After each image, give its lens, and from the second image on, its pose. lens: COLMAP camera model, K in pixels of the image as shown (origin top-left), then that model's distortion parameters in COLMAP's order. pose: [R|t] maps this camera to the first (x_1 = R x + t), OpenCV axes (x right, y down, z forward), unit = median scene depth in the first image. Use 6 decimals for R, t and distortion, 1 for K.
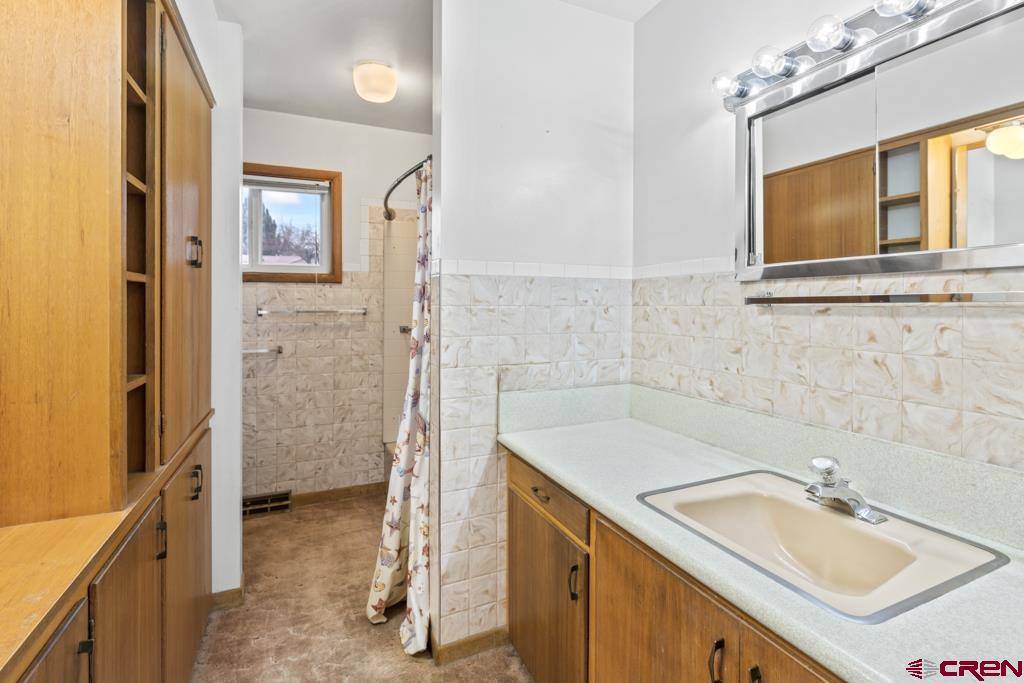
lens RADIAL K [[477.0, 0, 513.6], [0, 477.0, 296.6], [0, 0, 1]] dist [-0.001026, -0.000413]
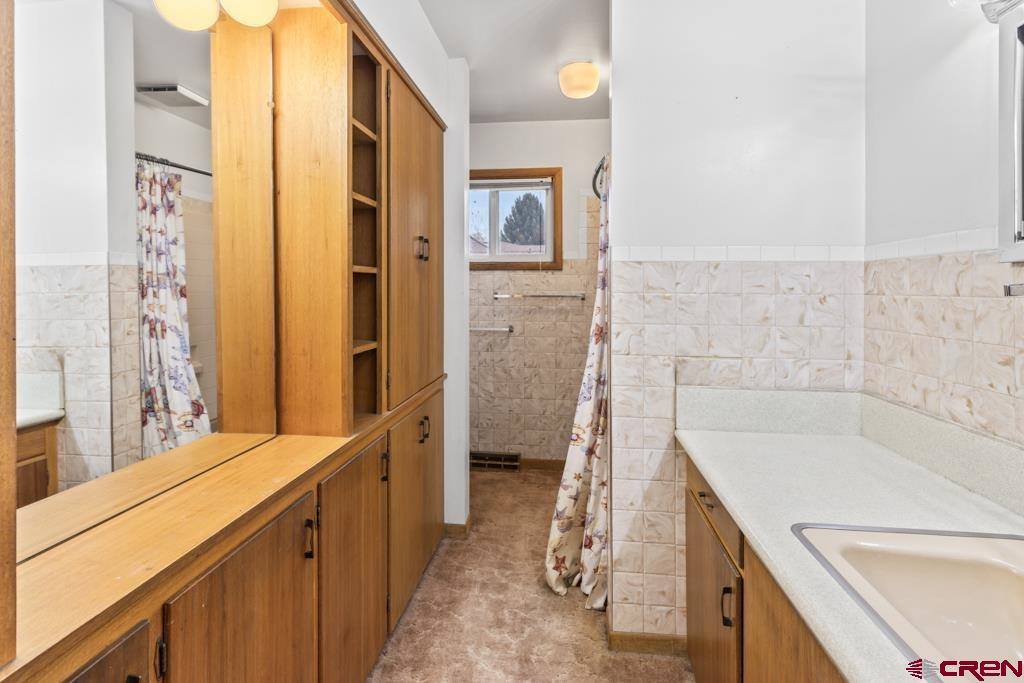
lens RADIAL K [[480.5, 0, 516.6], [0, 480.5, 279.8], [0, 0, 1]] dist [0.002062, -0.000491]
pose [[0.861118, -0.003061, -0.508396, 0.167007], [0.001462, 0.999993, -0.003545, -0.003756], [0.508403, 0.002310, 0.861116, 0.019506]]
